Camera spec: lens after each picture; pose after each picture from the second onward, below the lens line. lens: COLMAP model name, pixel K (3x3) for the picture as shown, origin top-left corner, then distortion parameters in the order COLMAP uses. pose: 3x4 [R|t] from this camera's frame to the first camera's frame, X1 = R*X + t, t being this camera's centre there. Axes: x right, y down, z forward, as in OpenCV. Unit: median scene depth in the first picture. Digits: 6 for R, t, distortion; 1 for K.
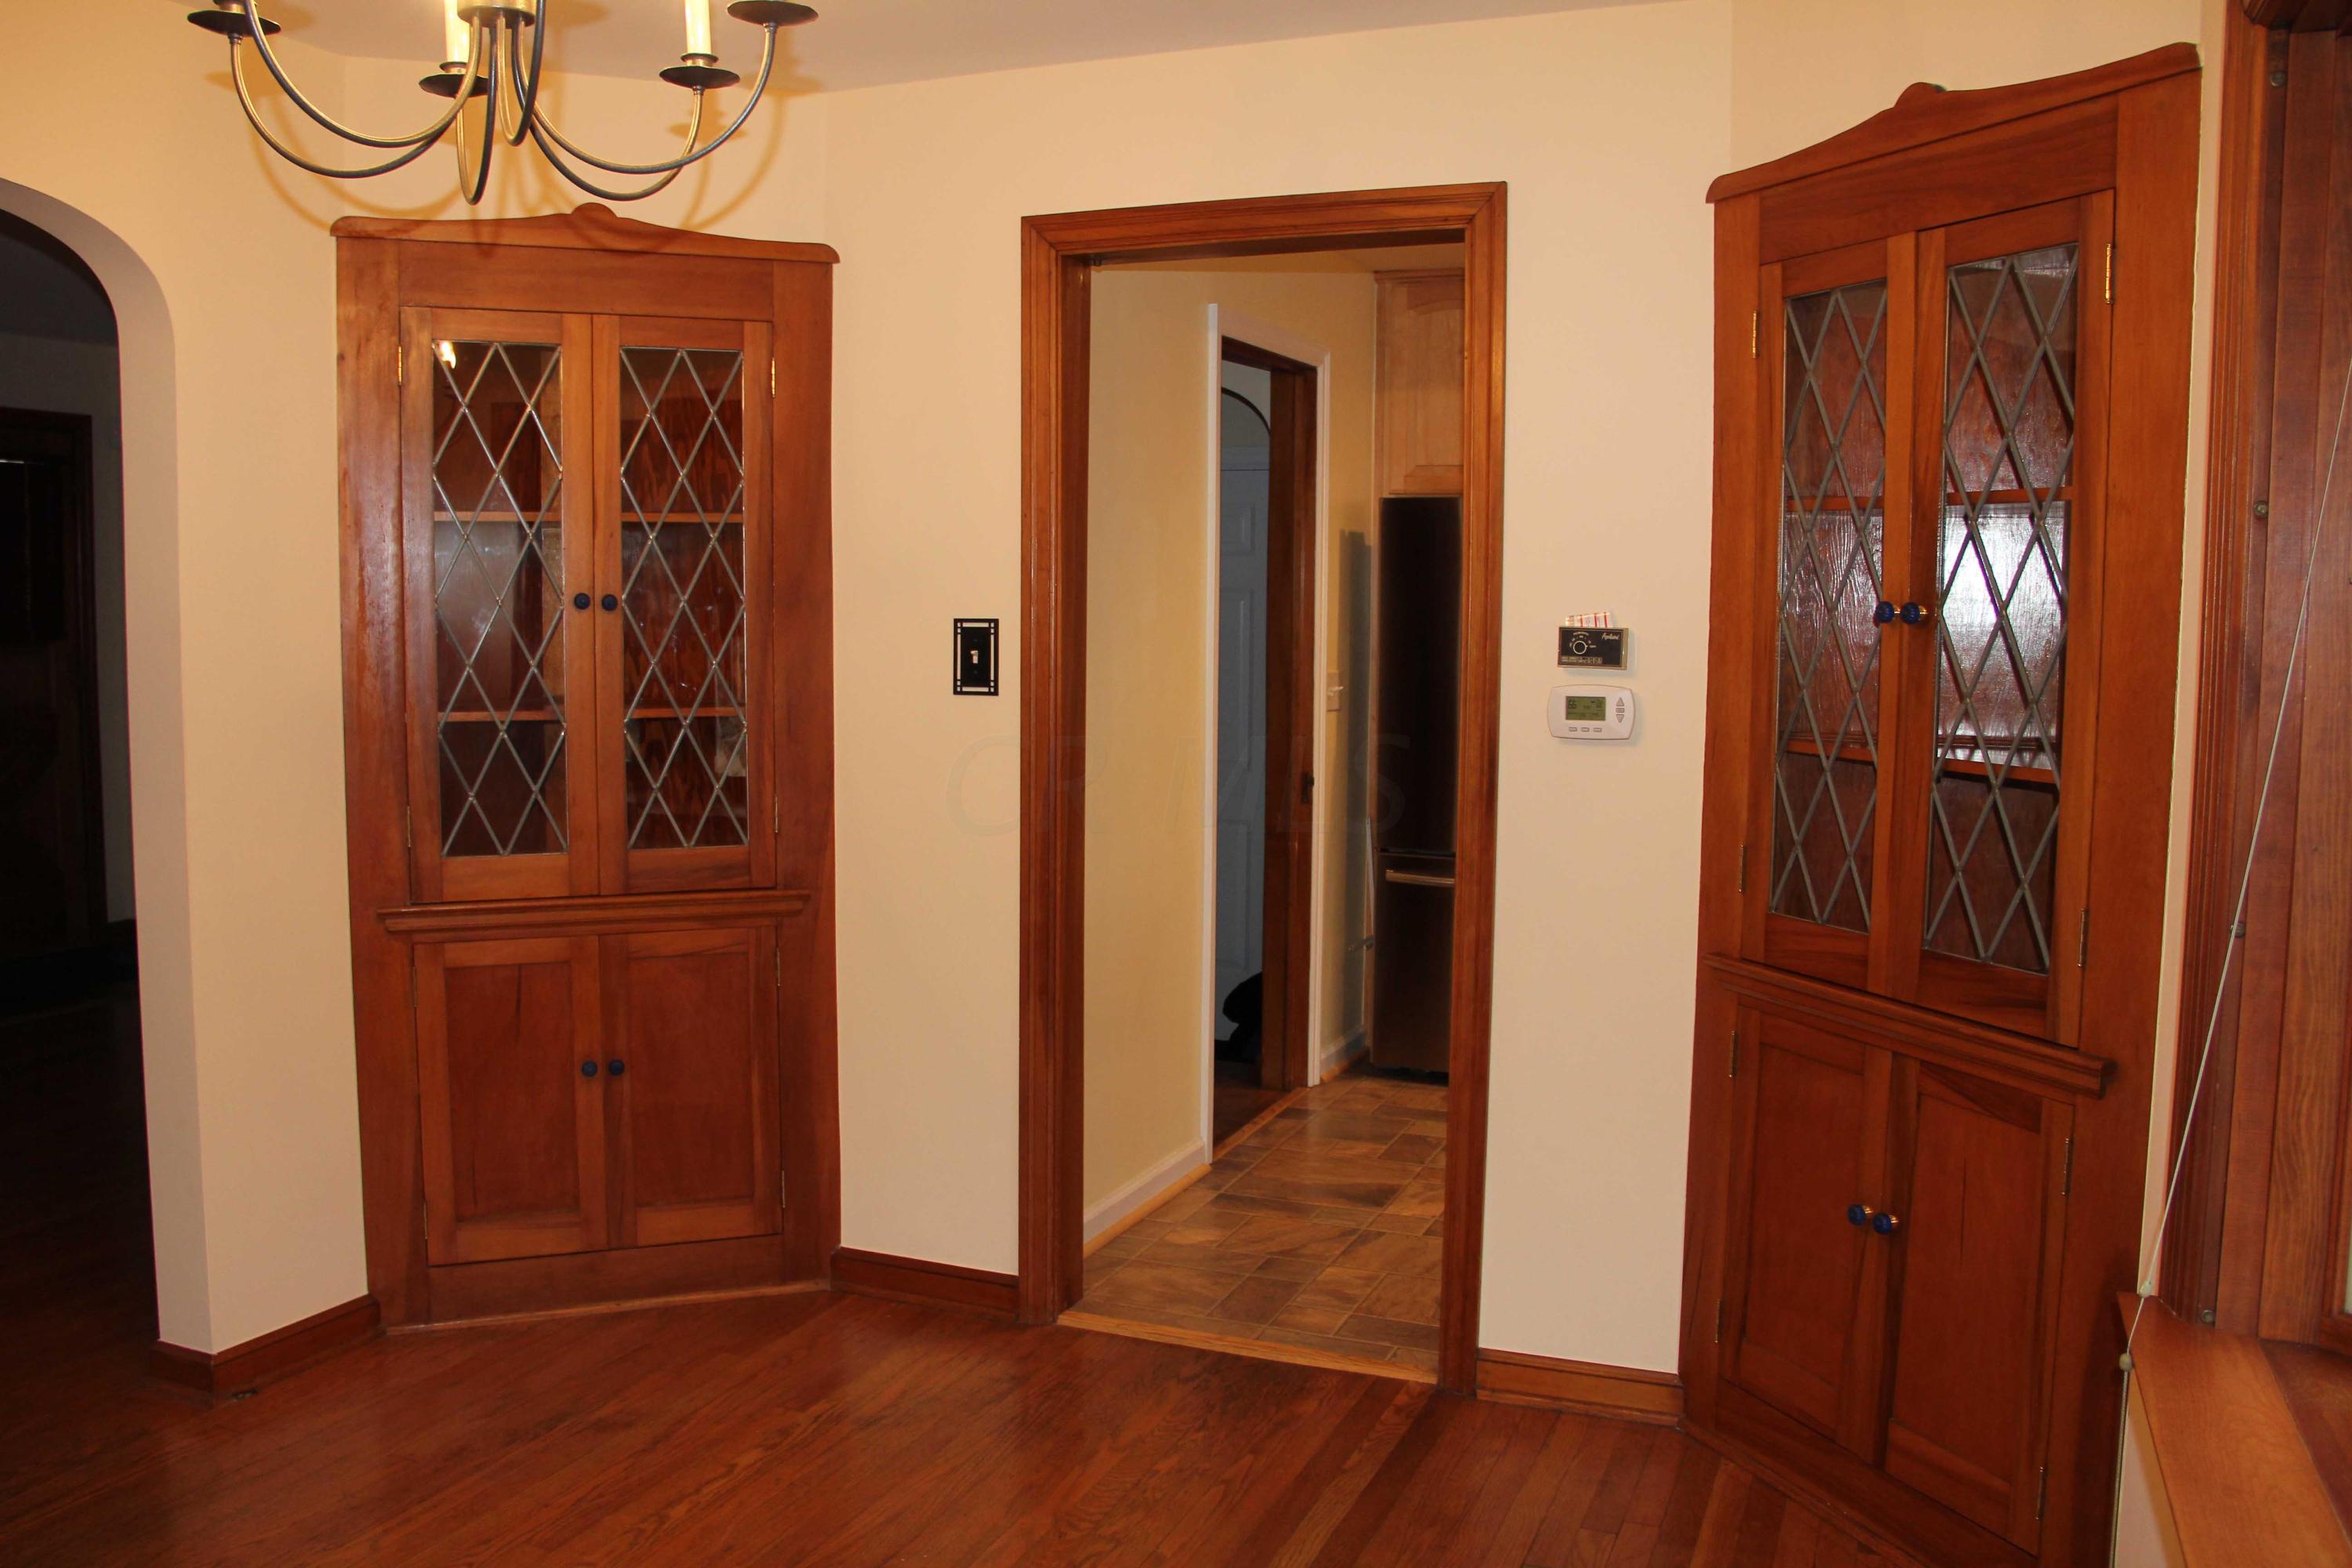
lens RADIAL K [[2014.5, 0, 1176.0], [0, 2014.5, 784.0], [0, 0, 1]] dist [-0.165259, 0.163476]
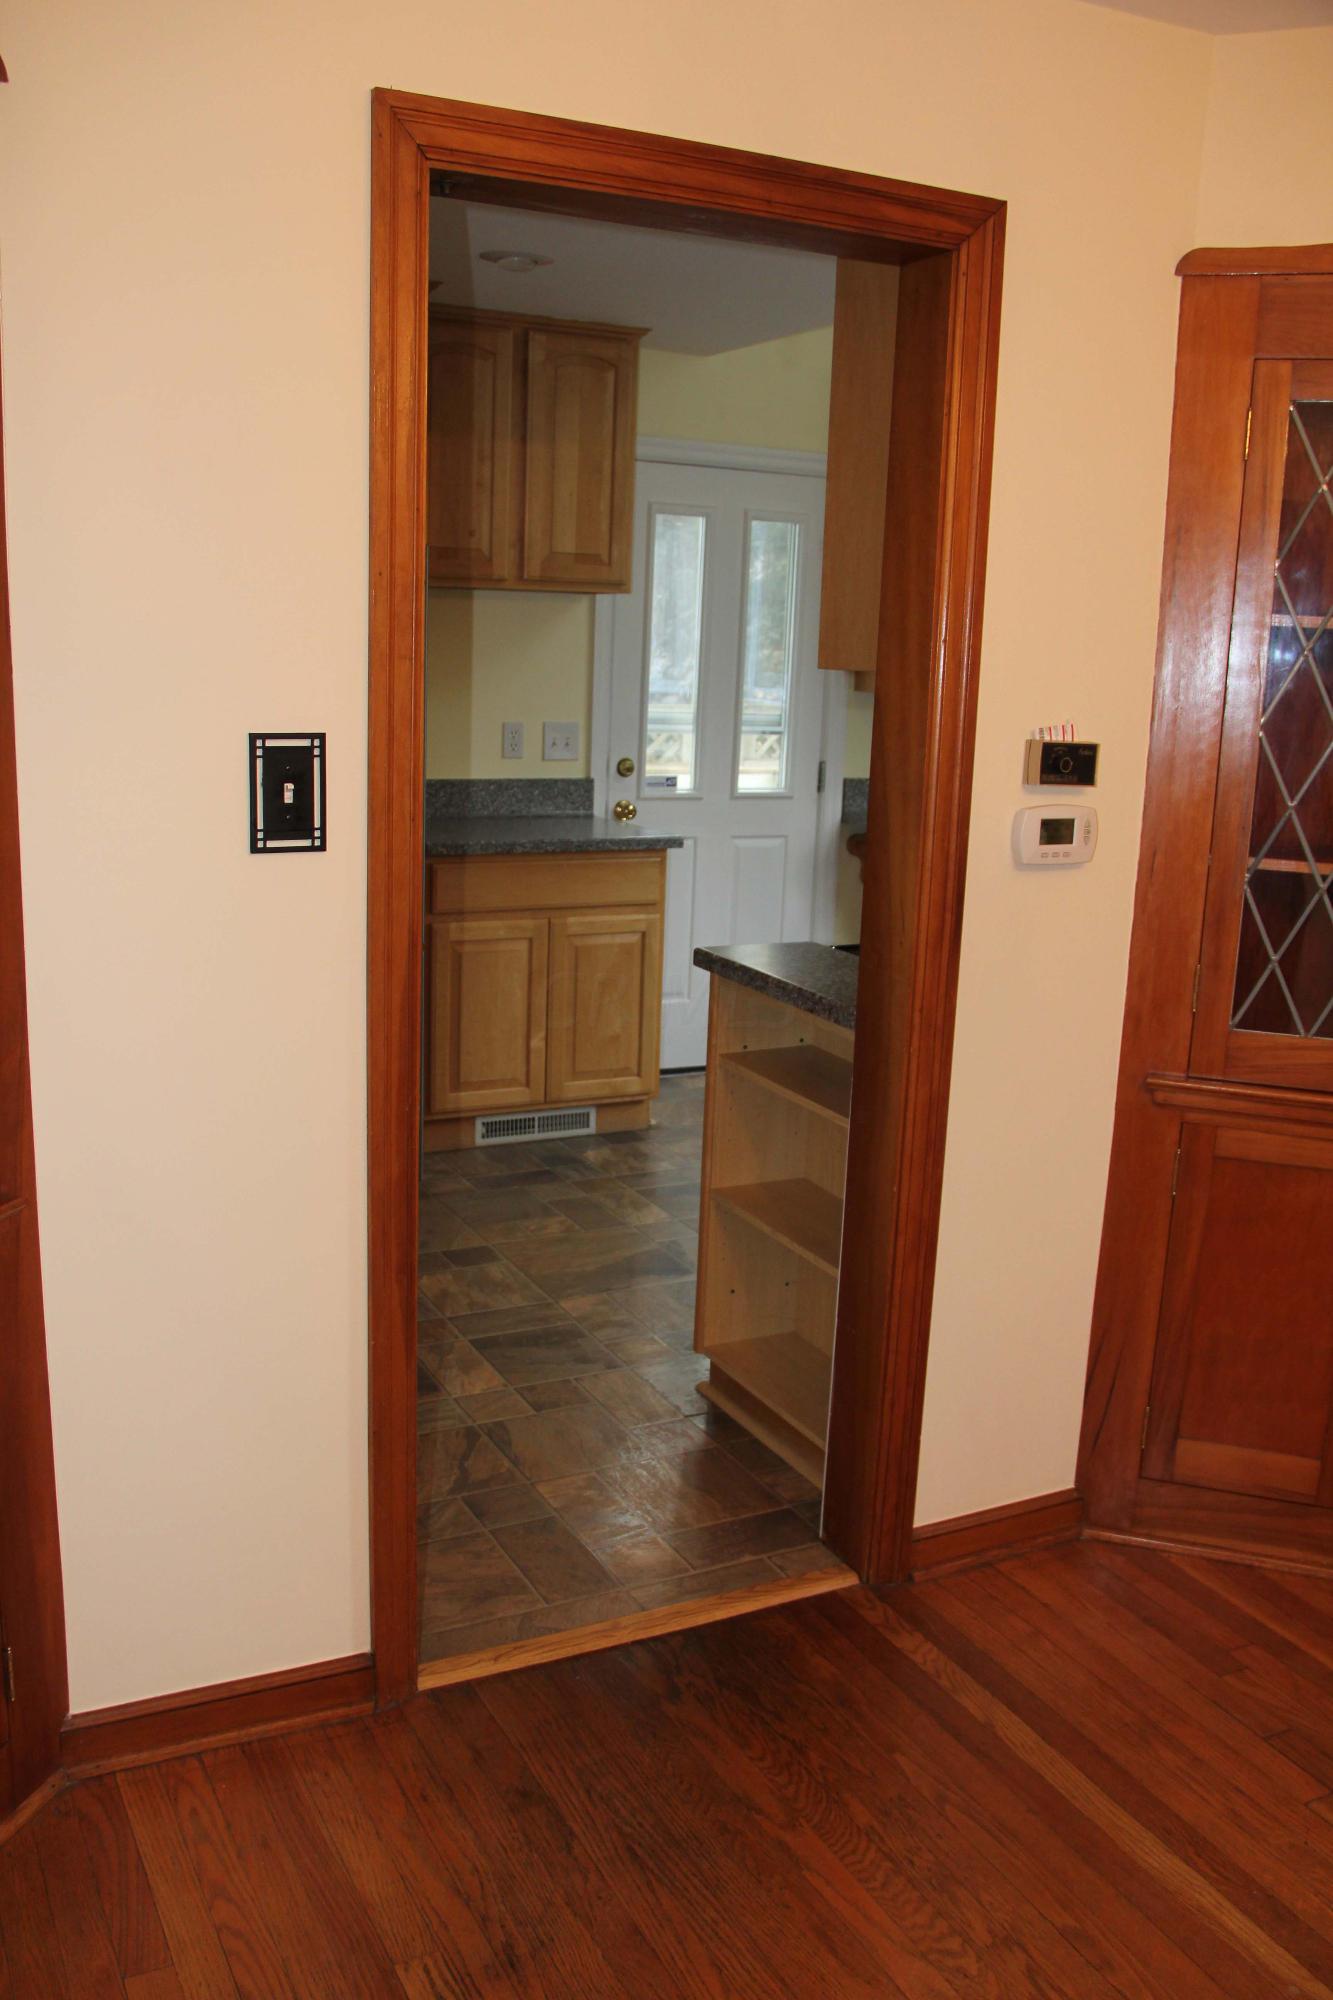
lens RADIAL K [[1713.1, 0, 666.5], [0, 1713.1, 1000.0], [0, 0, 1]] dist [-0.165259, 0.163476]
pose [[0.653661, -0.140665, 0.743600, -0.488297], [0.037505, 0.987388, 0.153814, -0.087067], [-0.755858, -0.072653, 0.650692, 0.631498]]
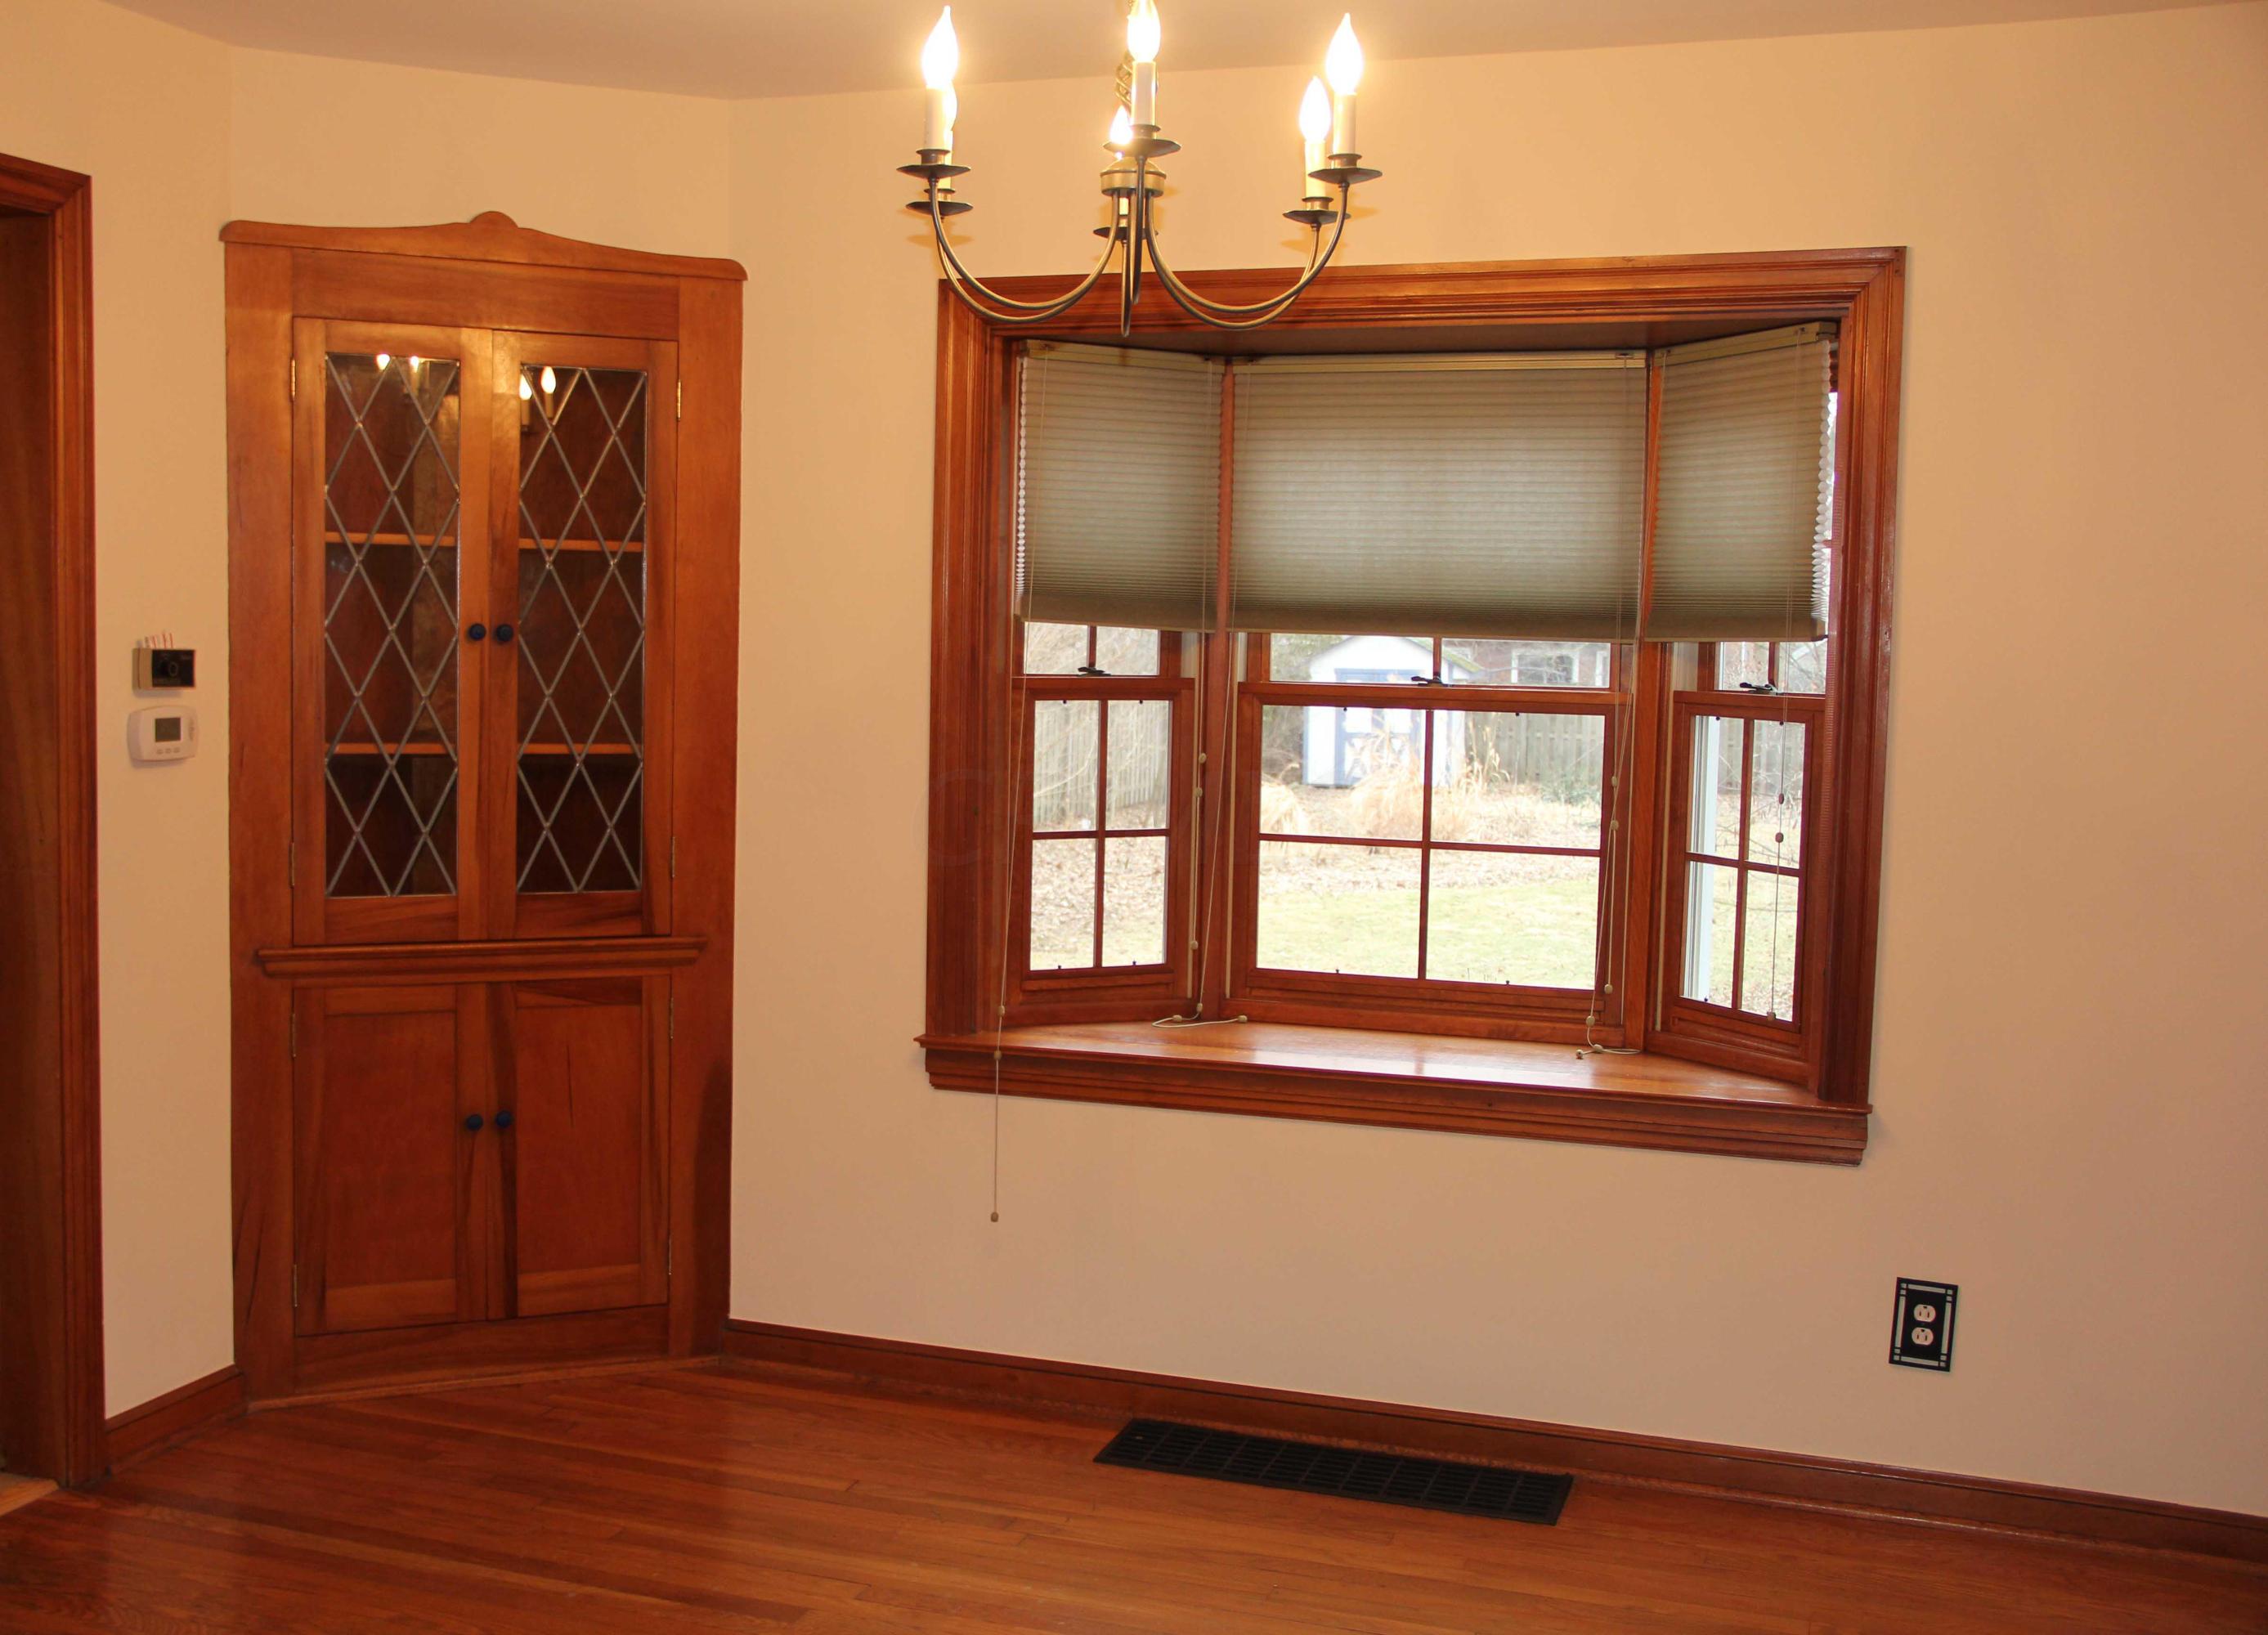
lens RADIAL K [[2518.7, 0, 1134.0], [0, 2518.7, 817.5], [0, 0, 1]] dist [-0.008926, 0.001352]
pose [[-0.091490, -0.085442, 0.992134, -1.090306], [0.074438, 0.992938, 0.092376, -0.074504], [-0.993020, 0.082304, -0.084484, 0.631133]]
